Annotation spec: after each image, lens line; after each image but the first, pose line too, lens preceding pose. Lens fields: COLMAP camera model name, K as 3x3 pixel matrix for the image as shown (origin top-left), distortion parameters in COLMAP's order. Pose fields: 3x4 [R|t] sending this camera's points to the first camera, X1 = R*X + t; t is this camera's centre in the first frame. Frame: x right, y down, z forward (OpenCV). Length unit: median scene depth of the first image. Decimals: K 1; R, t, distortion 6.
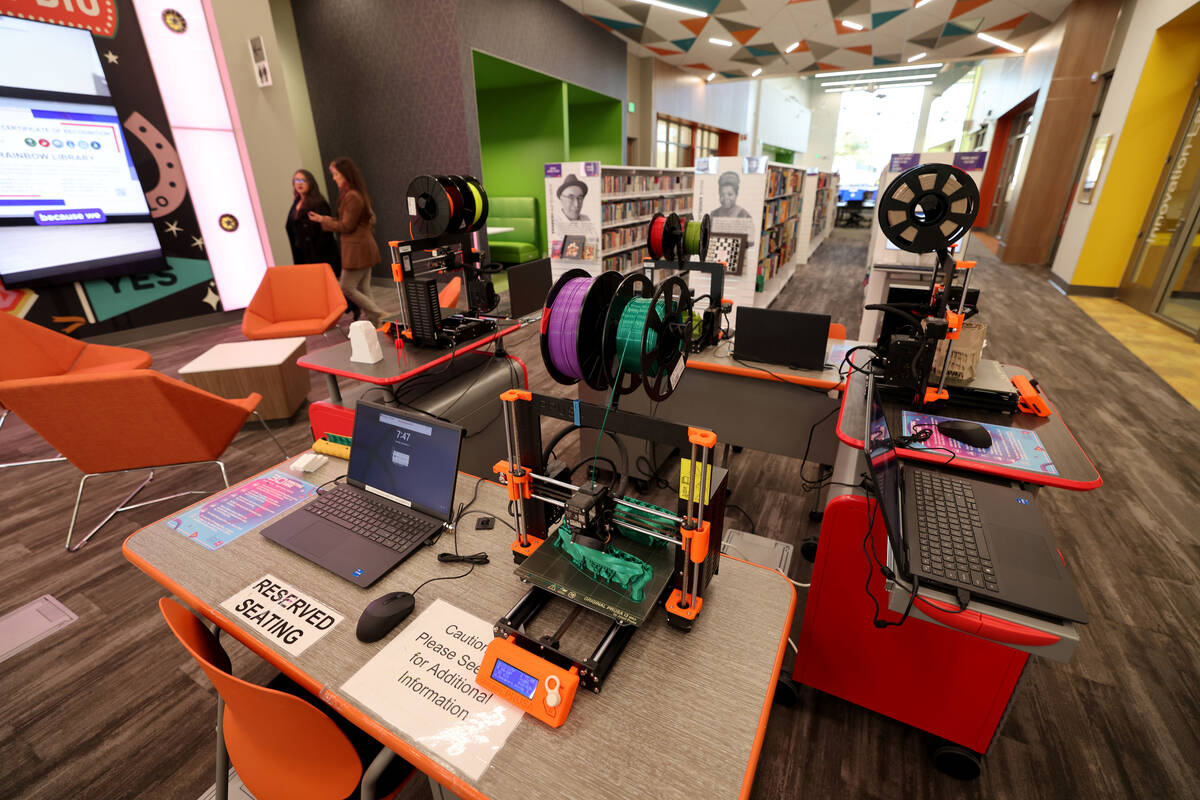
lens RADIAL K [[507.7, 0, 600.7], [0, 507.7, 394.9], [0, 0, 1]] dist [-0.024401, 0.000220]
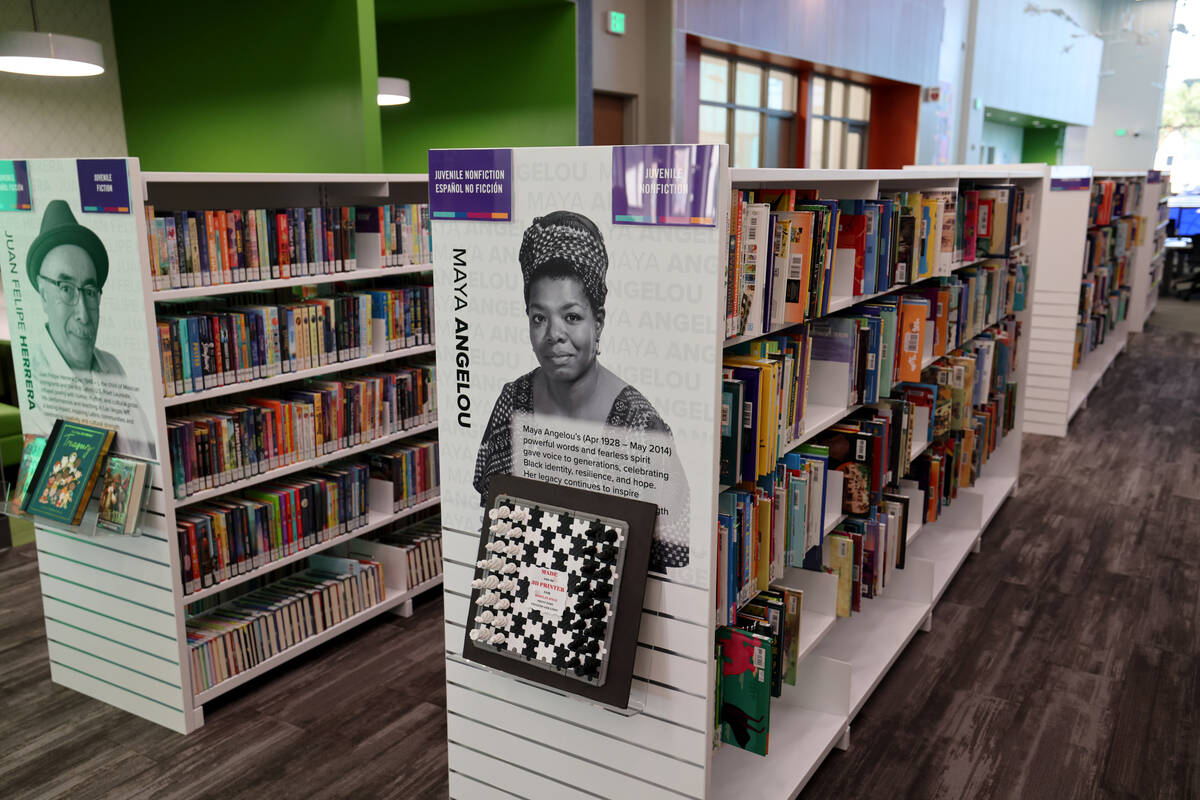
lens RADIAL K [[1010.8, 0, 601.4], [0, 1010.8, 409.9], [0, 0, 1]] dist [0.055583, 0.007971]
pose [[0.996289, 0.027400, -0.081594, 0.246612], [-0.041379, 0.983715, -0.174908, -0.232806], [0.075472, 0.177635, 0.981198, 0.485372]]
